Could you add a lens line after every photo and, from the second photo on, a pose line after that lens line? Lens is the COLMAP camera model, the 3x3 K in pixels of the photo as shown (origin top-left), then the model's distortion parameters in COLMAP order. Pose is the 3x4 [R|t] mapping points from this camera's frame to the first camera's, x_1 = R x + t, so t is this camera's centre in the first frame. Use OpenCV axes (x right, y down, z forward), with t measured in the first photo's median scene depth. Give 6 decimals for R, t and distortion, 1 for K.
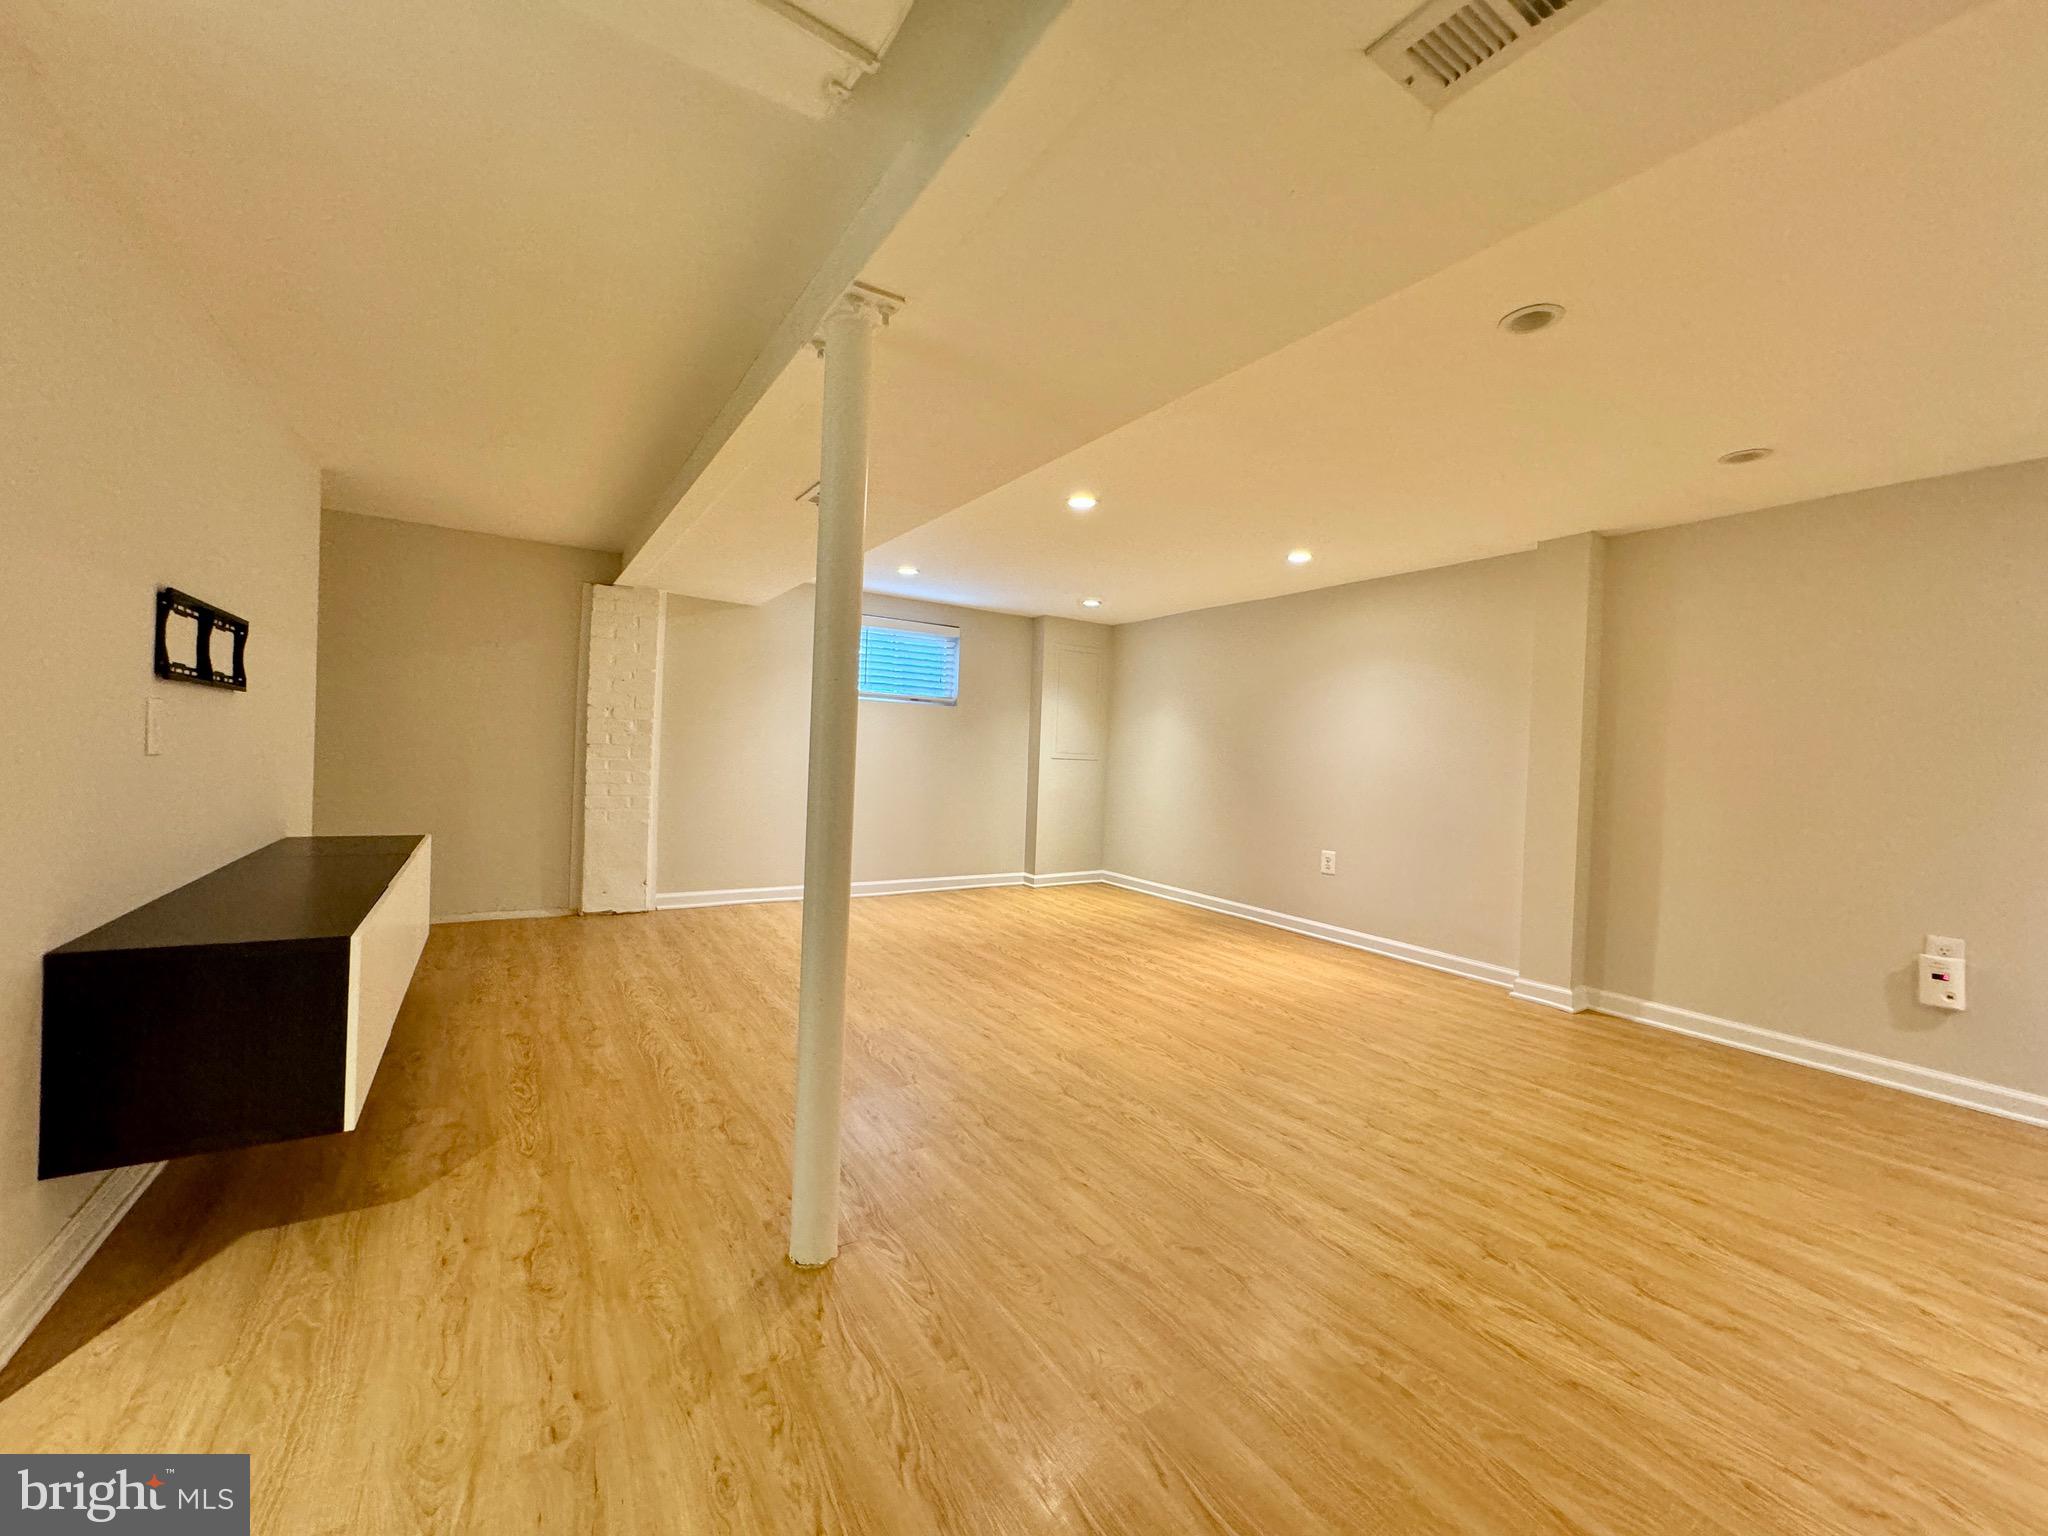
lens RADIAL K [[816.2, 0, 1027.9], [0, 816.2, 761.5], [0, 0, 1]] dist [-0.002685, 0.000739]
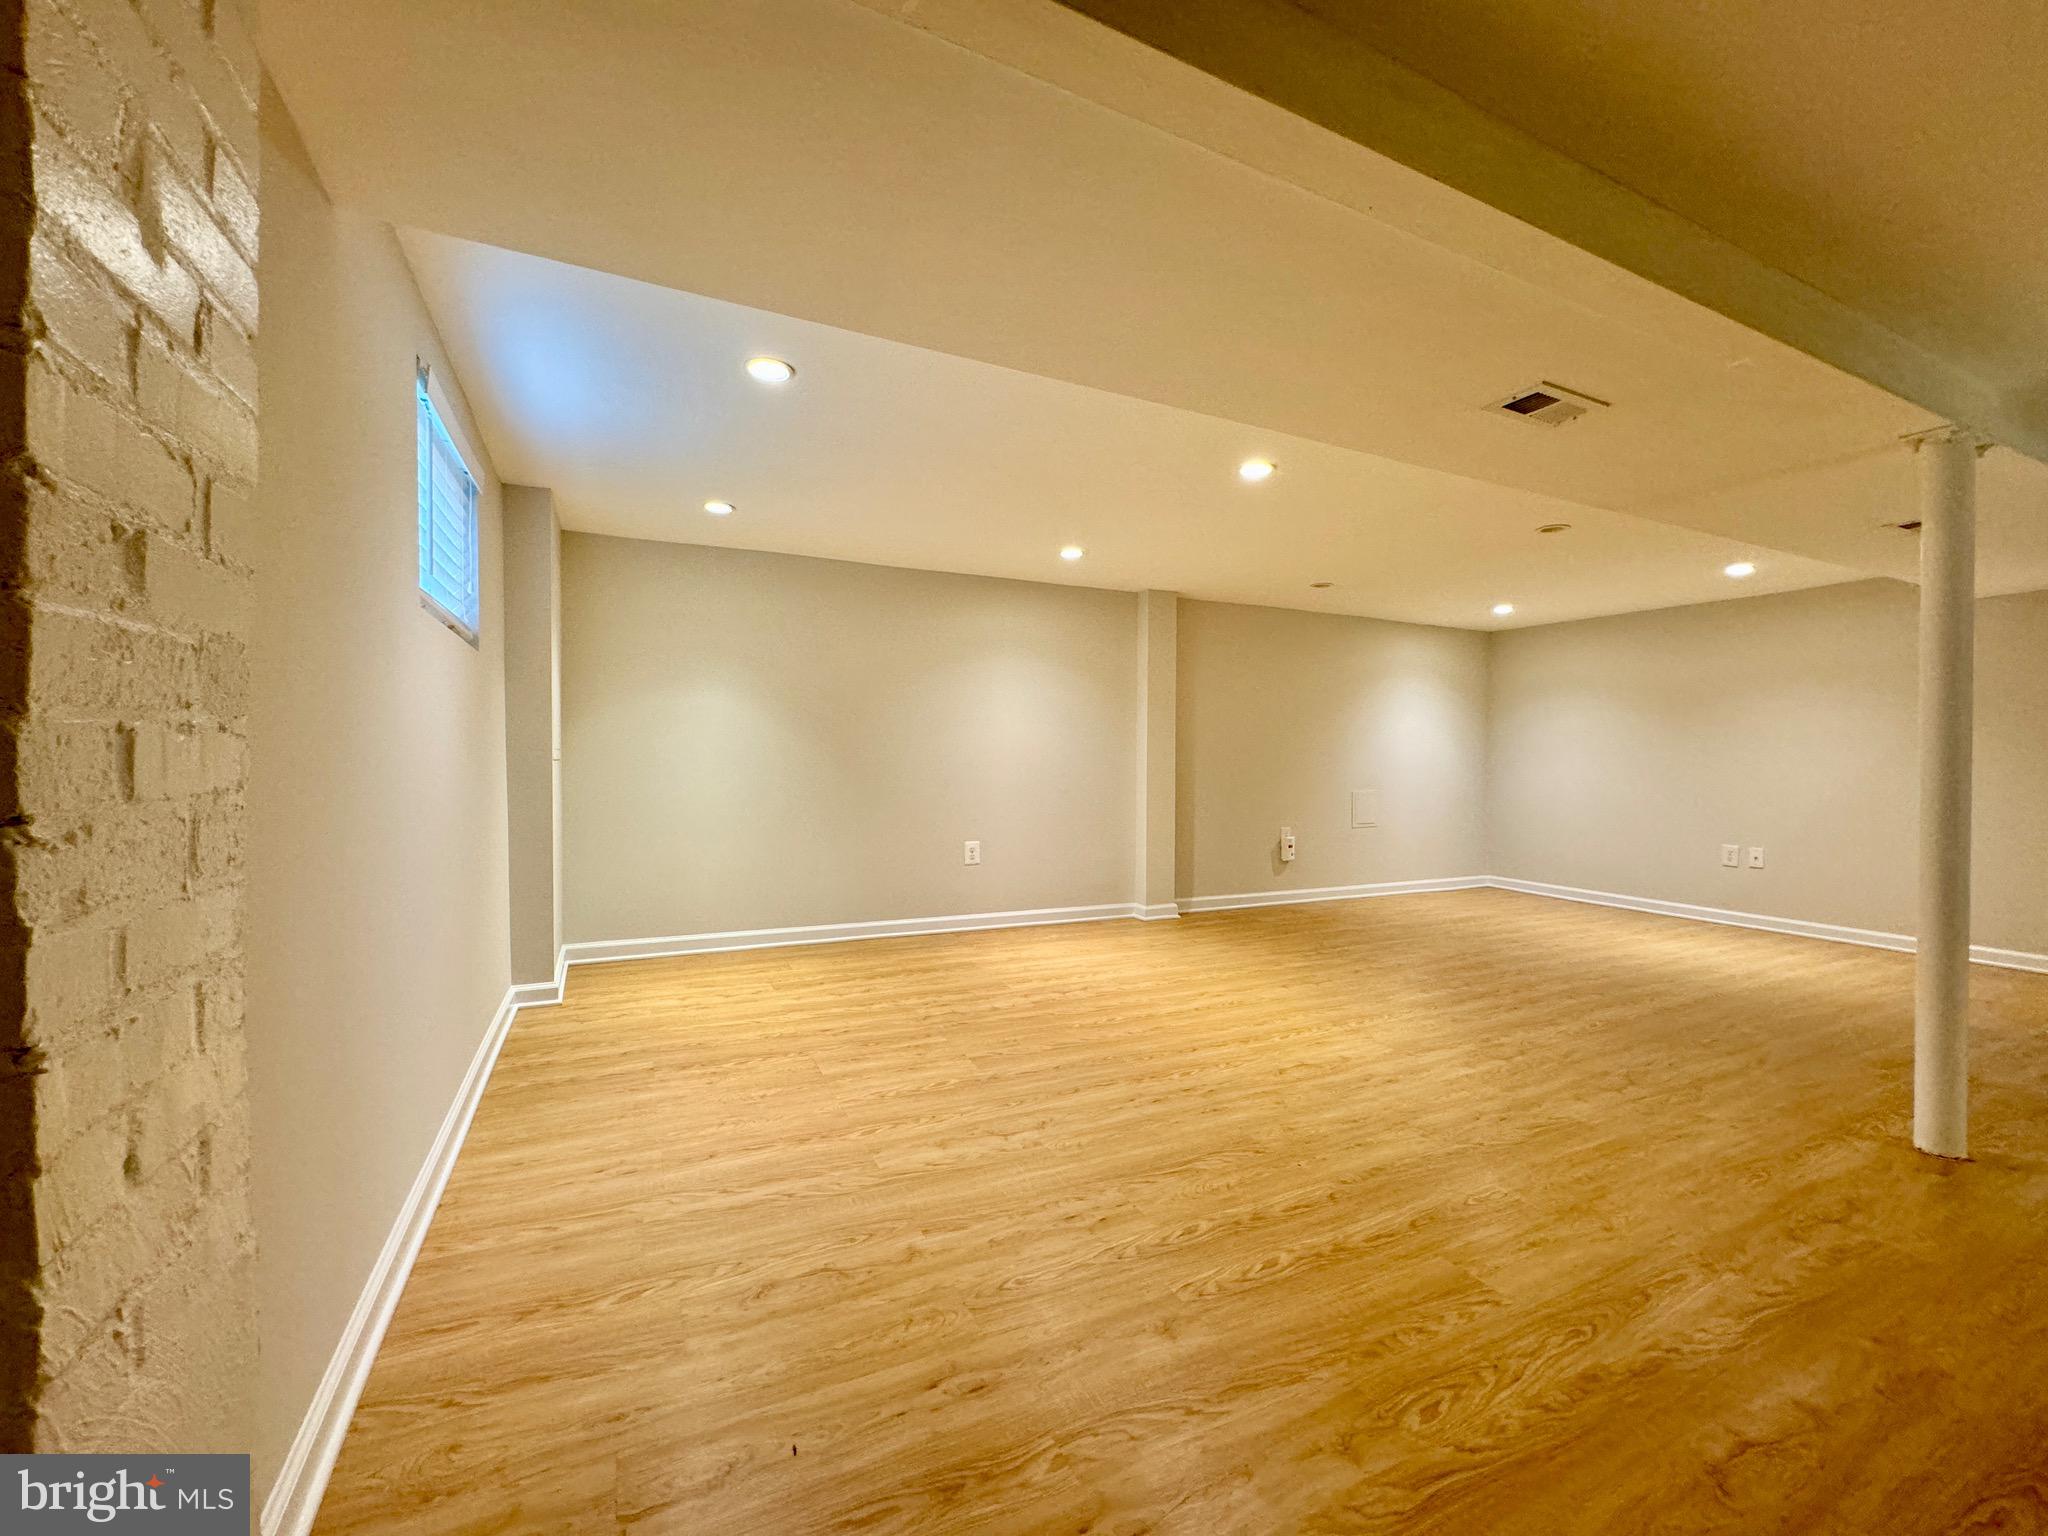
lens RADIAL K [[816.2, 0, 1020.3], [0, 816.2, 771.1], [0, 0, 1]] dist [-0.002685, 0.000739]
pose [[0.126260, -0.055517, 0.990443, -0.852023], [0.009141, 0.998455, 0.054801, -0.042696], [-0.991955, 0.002134, 0.126572, 1.148617]]
